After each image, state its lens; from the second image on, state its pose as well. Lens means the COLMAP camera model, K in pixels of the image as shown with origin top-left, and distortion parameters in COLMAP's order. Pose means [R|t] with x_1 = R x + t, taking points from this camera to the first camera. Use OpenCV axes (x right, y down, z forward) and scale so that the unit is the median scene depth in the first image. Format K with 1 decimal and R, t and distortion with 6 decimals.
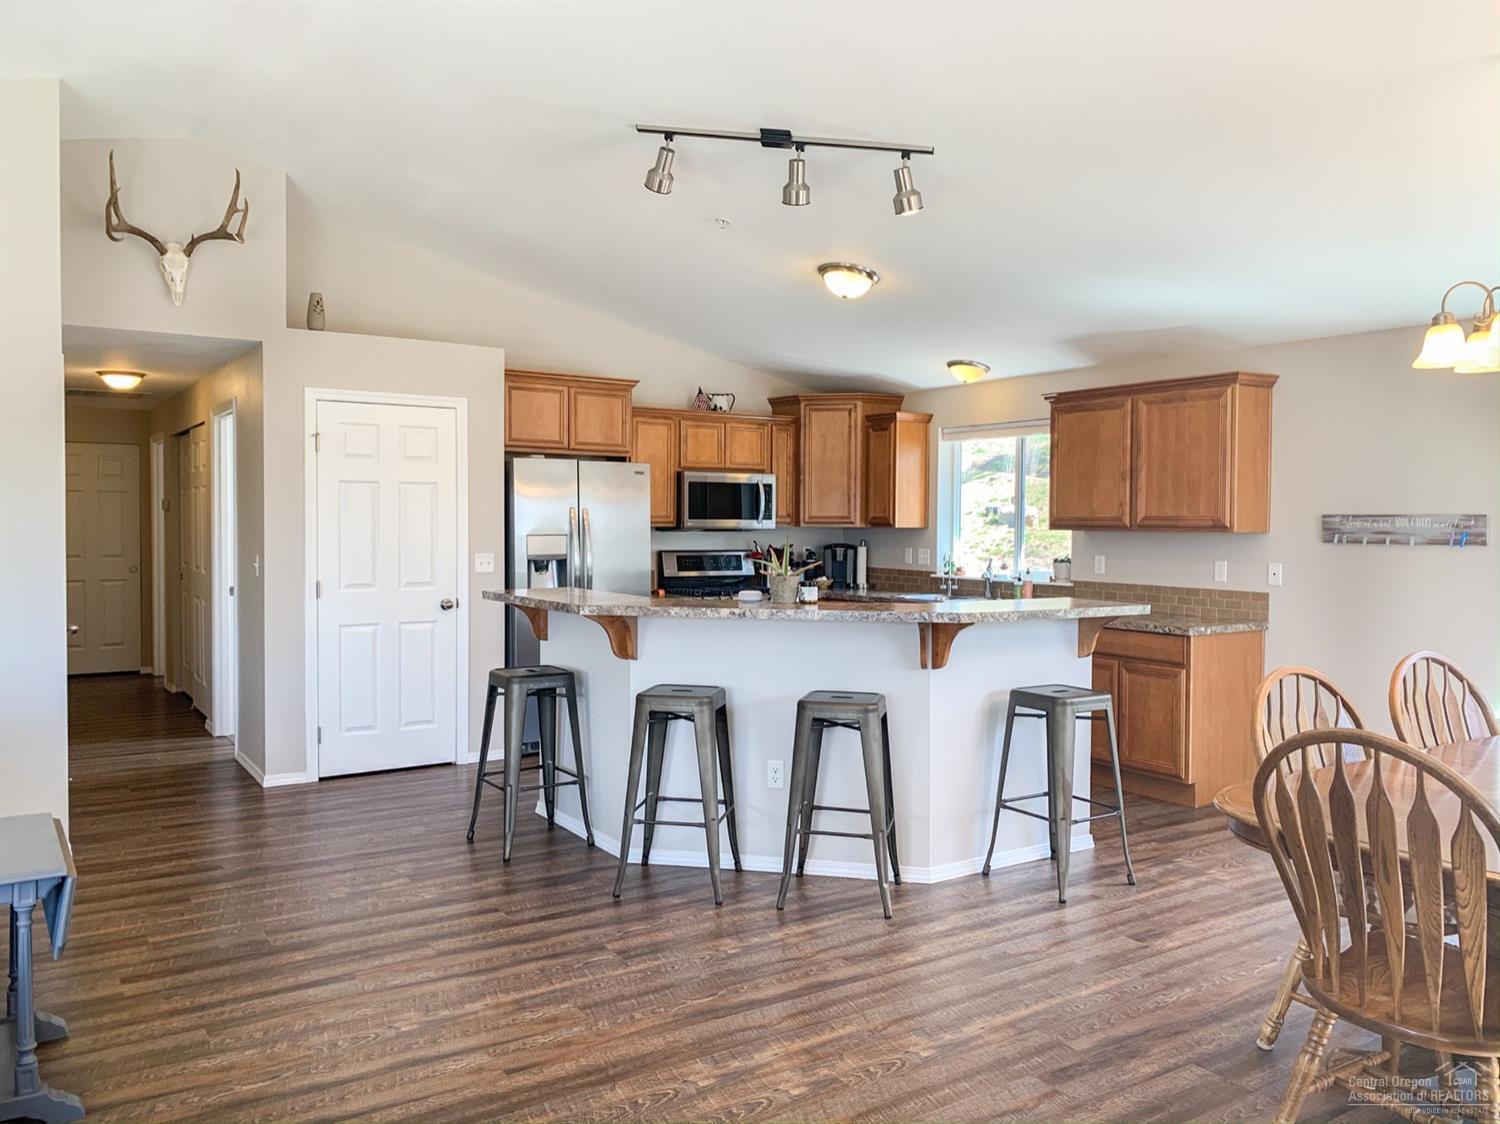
lens RADIAL K [[1164.7, 0, 748.9], [0, 1164.7, 559.9], [0, 0, 1]] dist [-0.007576, 0.003111]
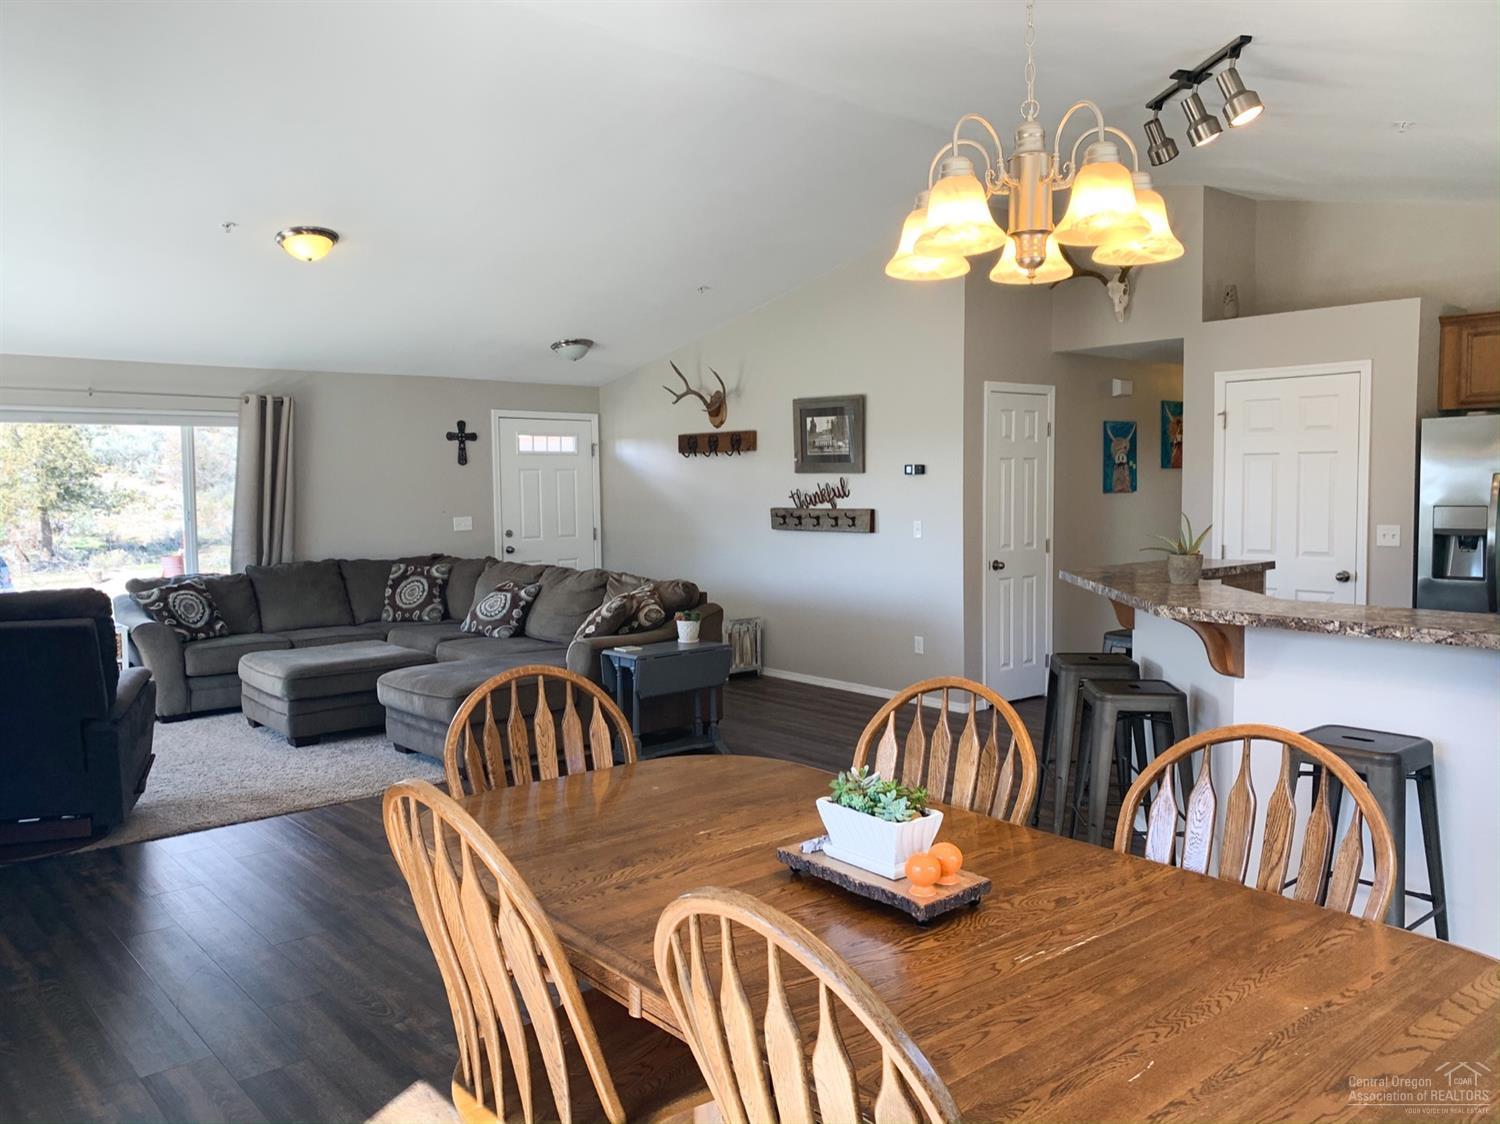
lens RADIAL K [[1164.7, 0, 749.1], [0, 1164.7, 561.8], [0, 0, 1]] dist [-0.007576, 0.003111]
pose [[0.124459, 0.058173, -0.990518, 0.648463], [-0.015539, 0.998272, 0.056676, -0.021537], [0.992103, 0.008338, 0.125148, 0.395947]]
